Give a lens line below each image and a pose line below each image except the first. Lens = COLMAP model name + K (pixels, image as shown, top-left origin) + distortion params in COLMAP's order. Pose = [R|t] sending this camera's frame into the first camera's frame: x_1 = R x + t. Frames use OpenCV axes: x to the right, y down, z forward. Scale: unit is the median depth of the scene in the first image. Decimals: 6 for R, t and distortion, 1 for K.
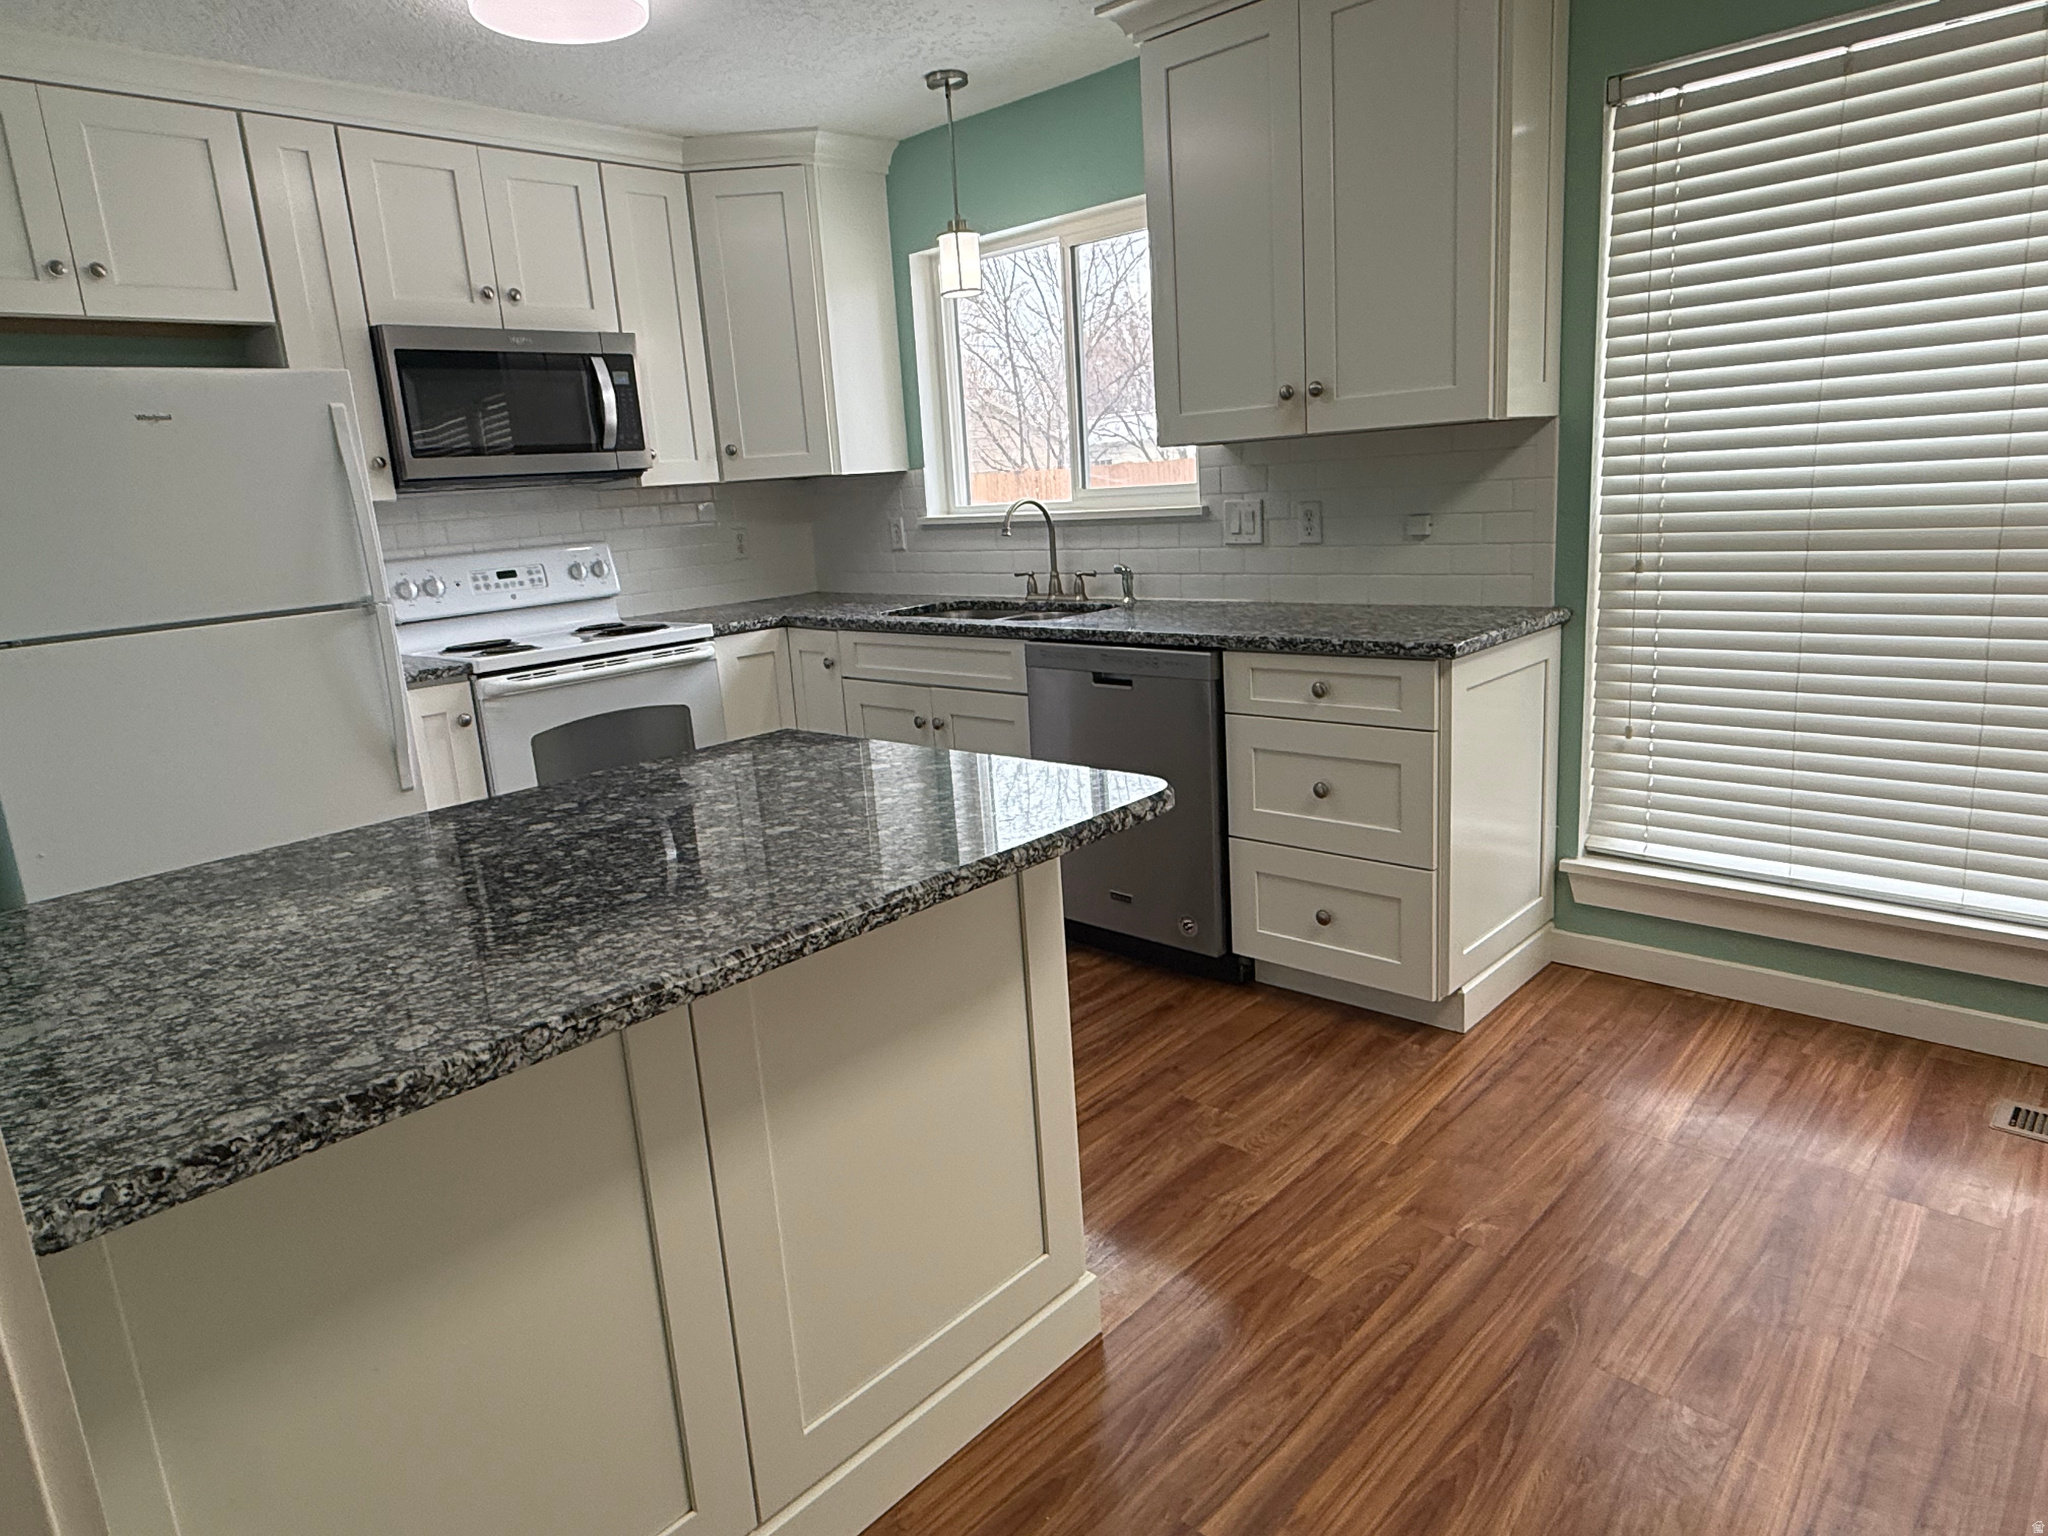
lens RADIAL K [[1244.5, 0, 1011.5], [0, 1244.5, 758.6], [0, 0, 1]] dist [-0.003755, 0.002973]
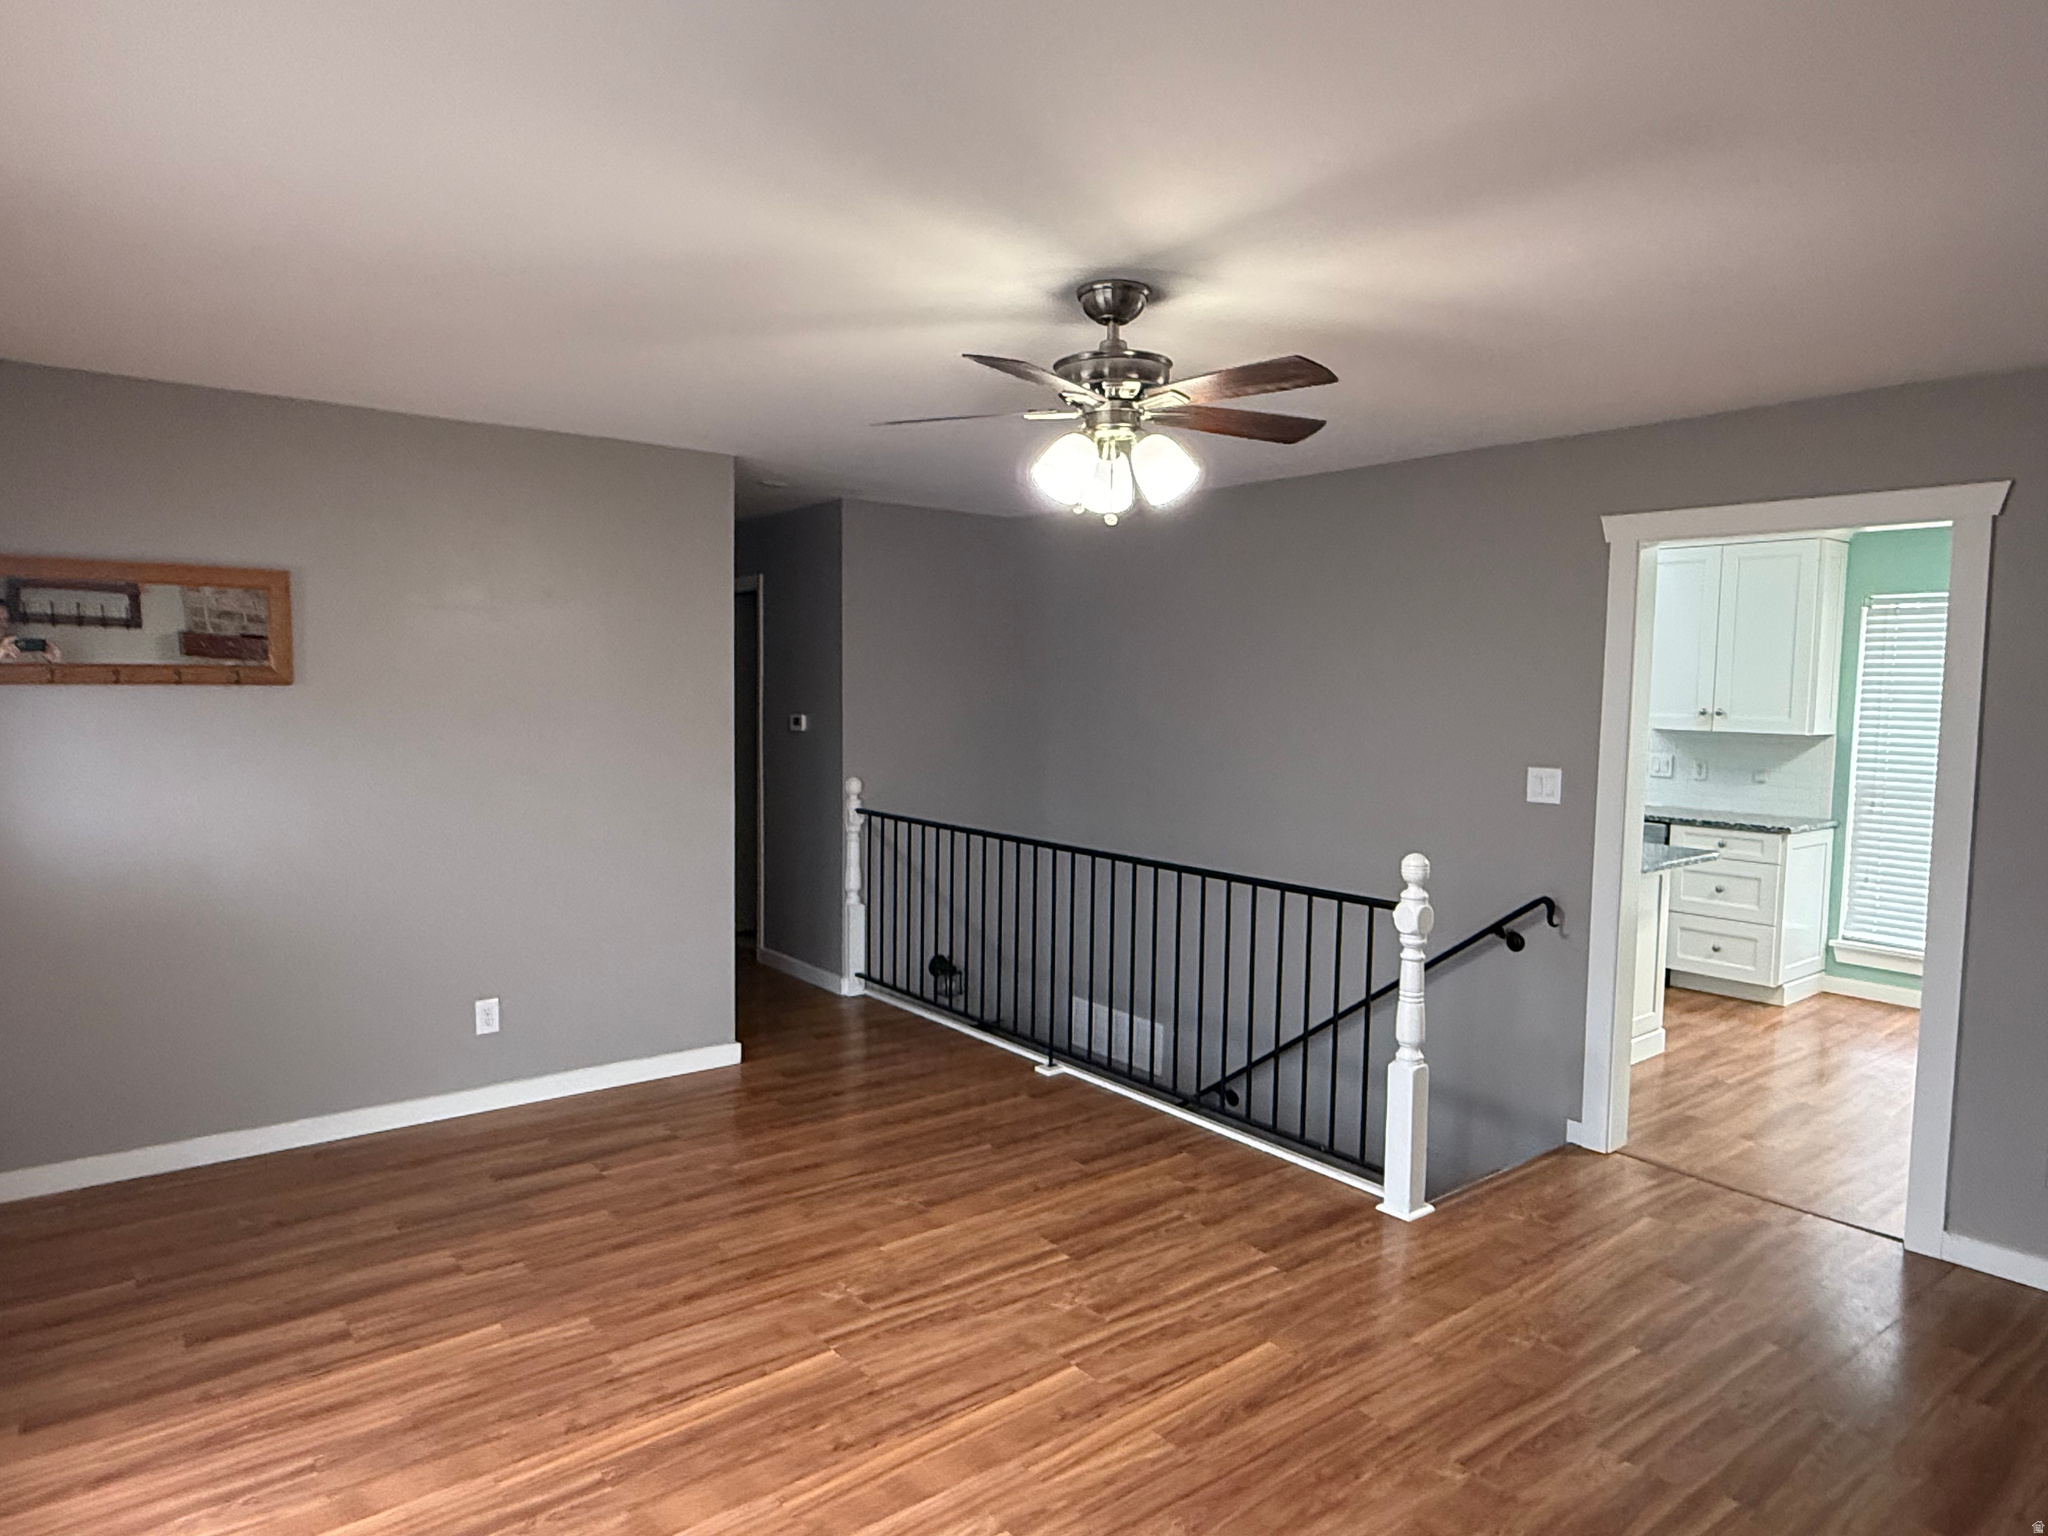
lens RADIAL K [[1244.5, 0, 1010.4], [0, 1244.5, 773.7], [0, 0, 1]] dist [-0.003755, 0.002973]
pose [[0.986753, 0.093708, -0.132426, -0.699377], [-0.111259, 0.984981, -0.132035, 0.246120], [0.118065, 0.145020, 0.982359, -1.317924]]
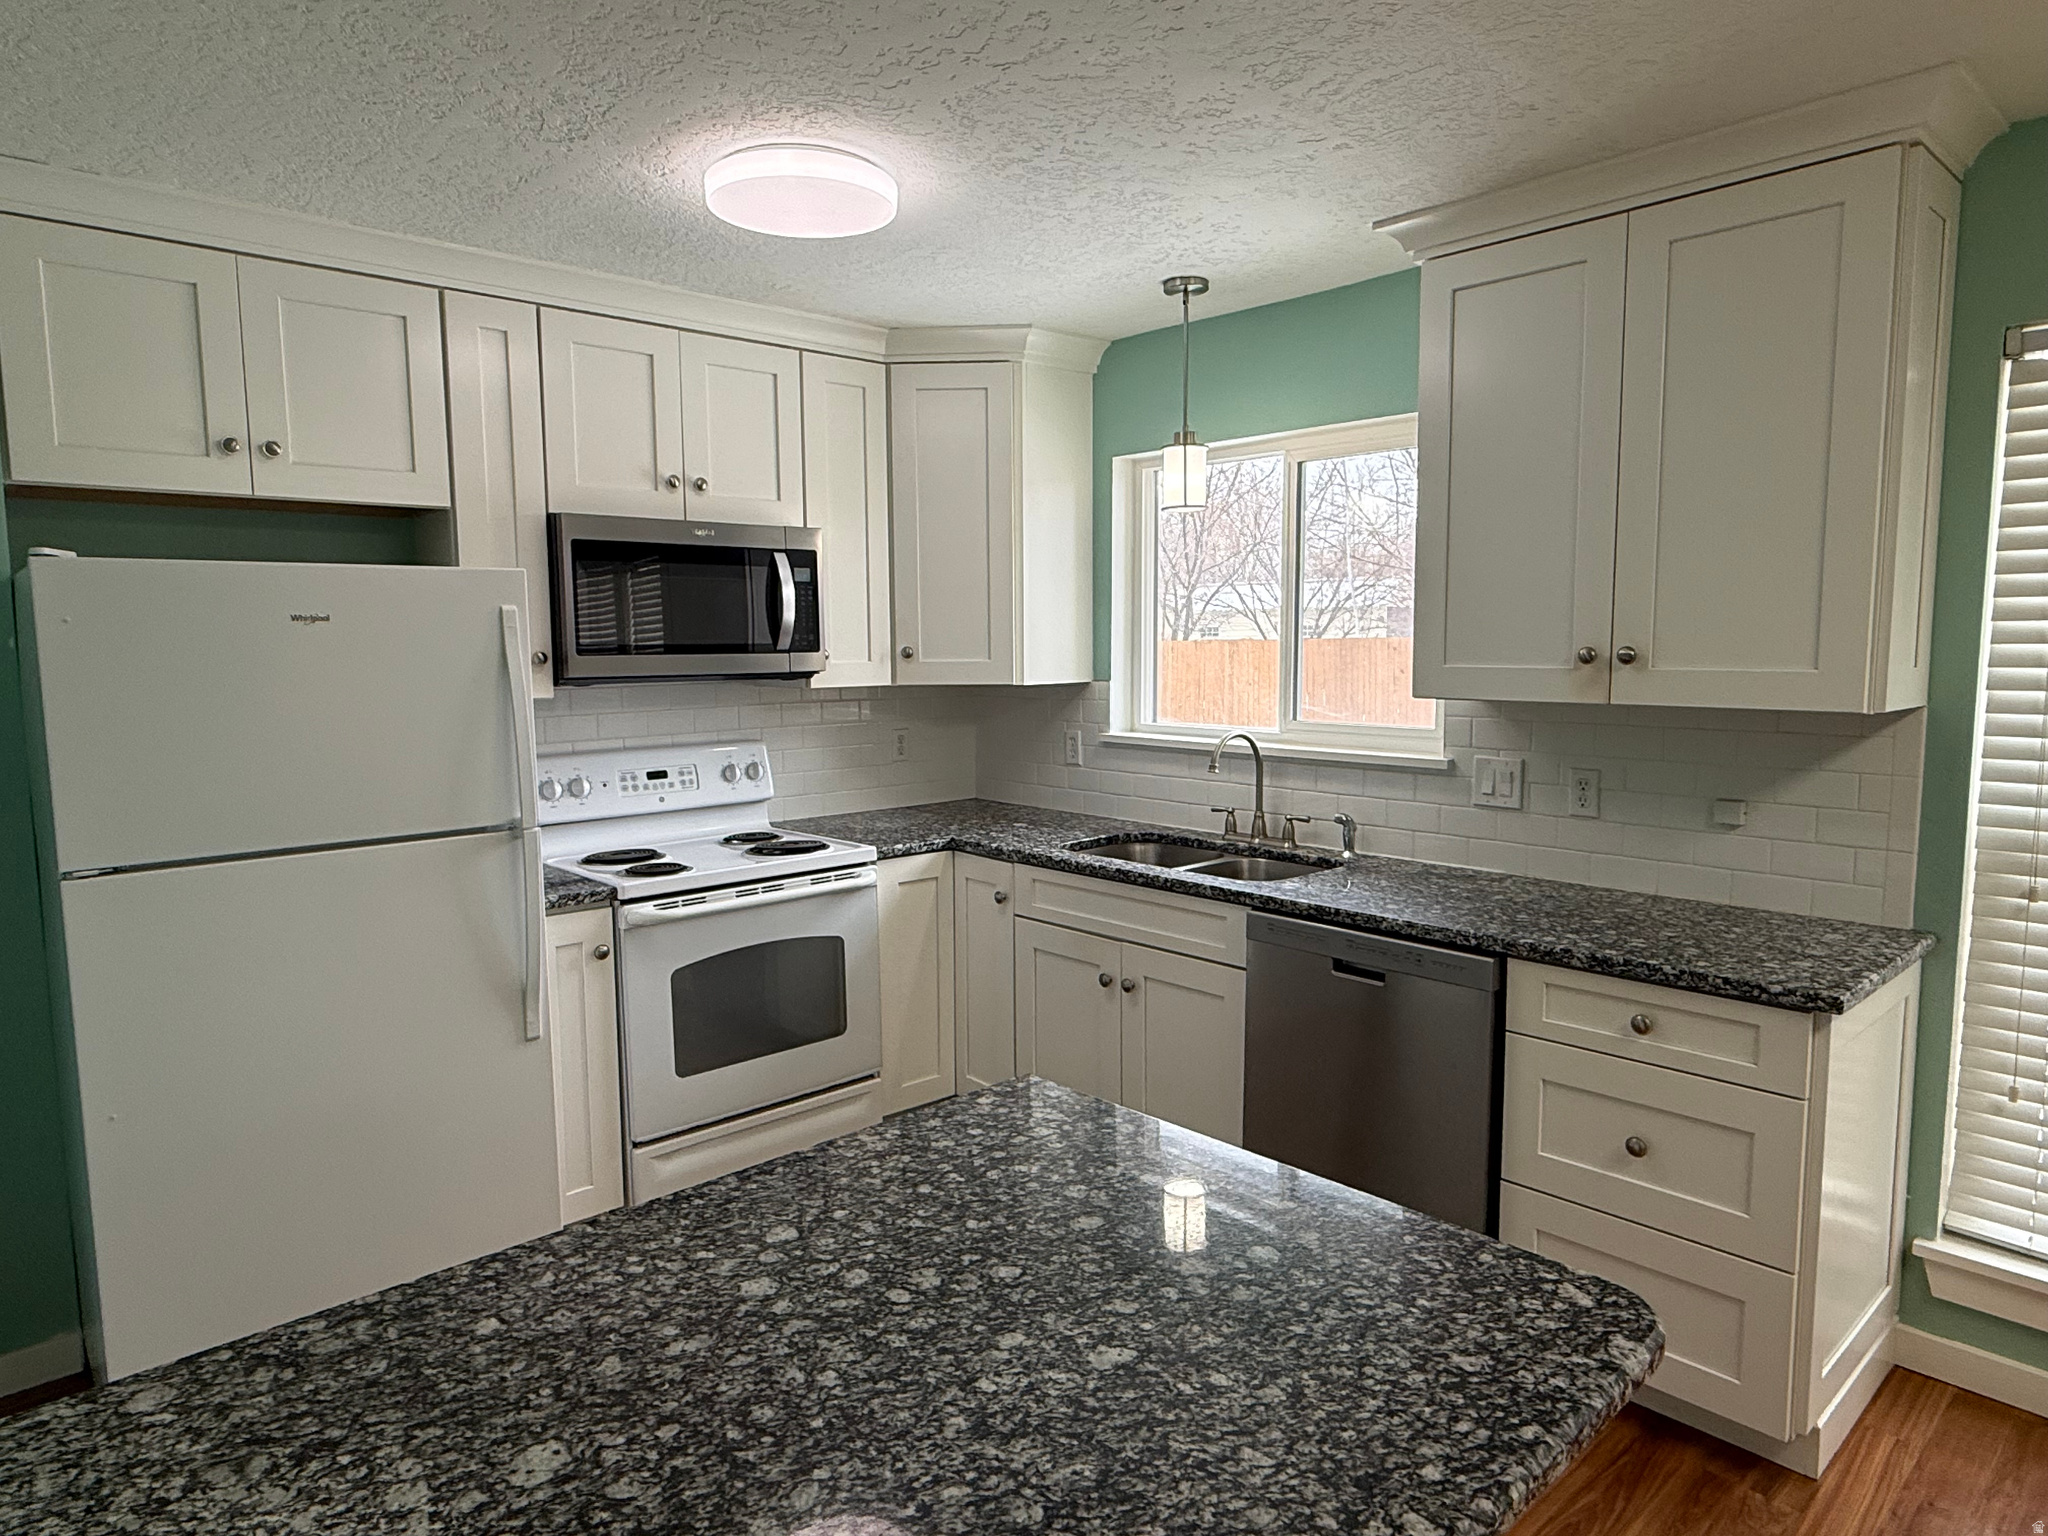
lens RADIAL K [[1244.5, 0, 1028.2], [0, 1244.5, 767.6], [0, 0, 1]] dist [-0.003755, 0.002973]
pose [[0.996176, 0.065716, -0.057574, -0.109198], [-0.071764, 0.991316, -0.110196, -0.096438], [0.049832, 0.113907, 0.992241, 0.140808]]
